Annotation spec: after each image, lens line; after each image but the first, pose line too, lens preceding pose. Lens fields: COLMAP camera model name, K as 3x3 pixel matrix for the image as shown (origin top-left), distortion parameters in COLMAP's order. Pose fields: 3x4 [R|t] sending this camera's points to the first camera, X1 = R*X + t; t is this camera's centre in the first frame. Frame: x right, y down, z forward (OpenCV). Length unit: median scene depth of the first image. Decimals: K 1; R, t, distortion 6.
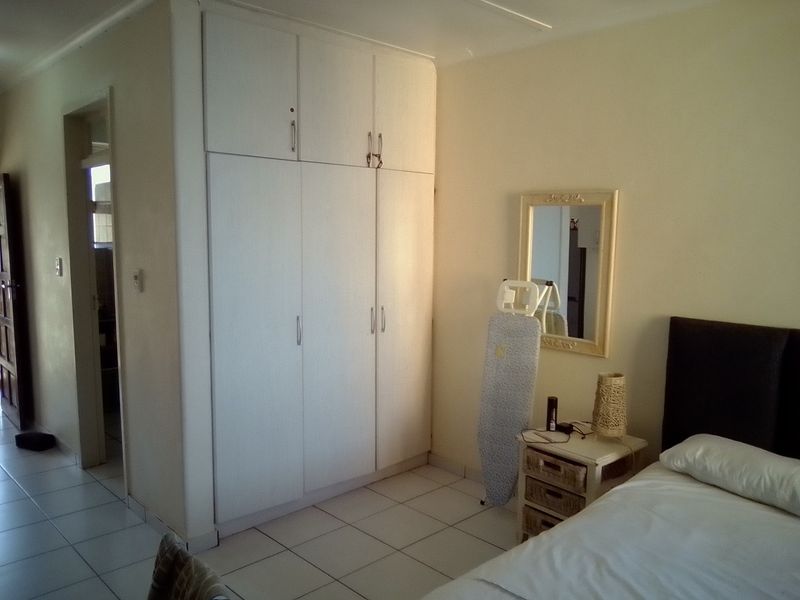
lens RADIAL K [[637.6, 0, 400.0], [0, 637.6, 300.0], [0, 0, 1]] dist [-0.002063, -0.040207]
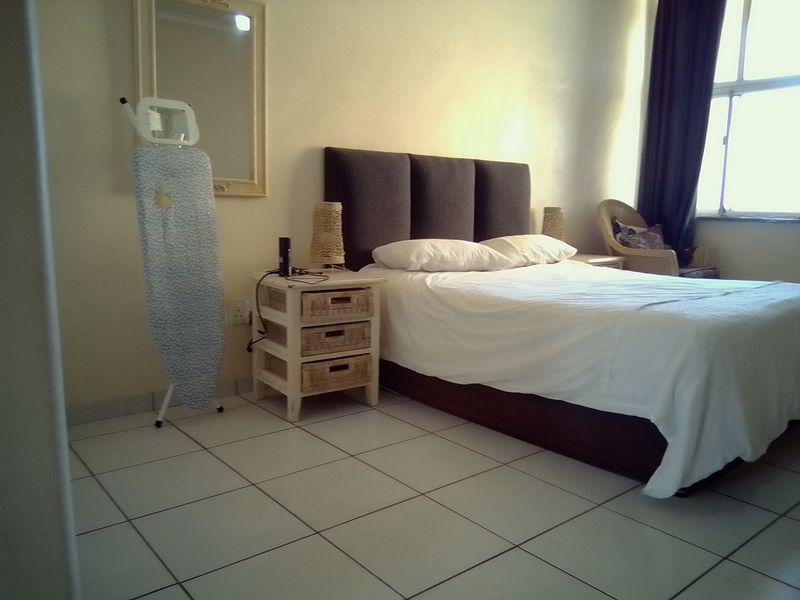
lens RADIAL K [[637.6, 0, 400.0], [0, 637.6, 300.0], [0, 0, 1]] dist [-0.002063, -0.040207]
pose [[0.075628, -0.150930, 0.985647, -0.601300], [0.097059, 0.984899, 0.143368, 0.129648], [-0.992401, 0.084823, 0.089135, 0.781079]]
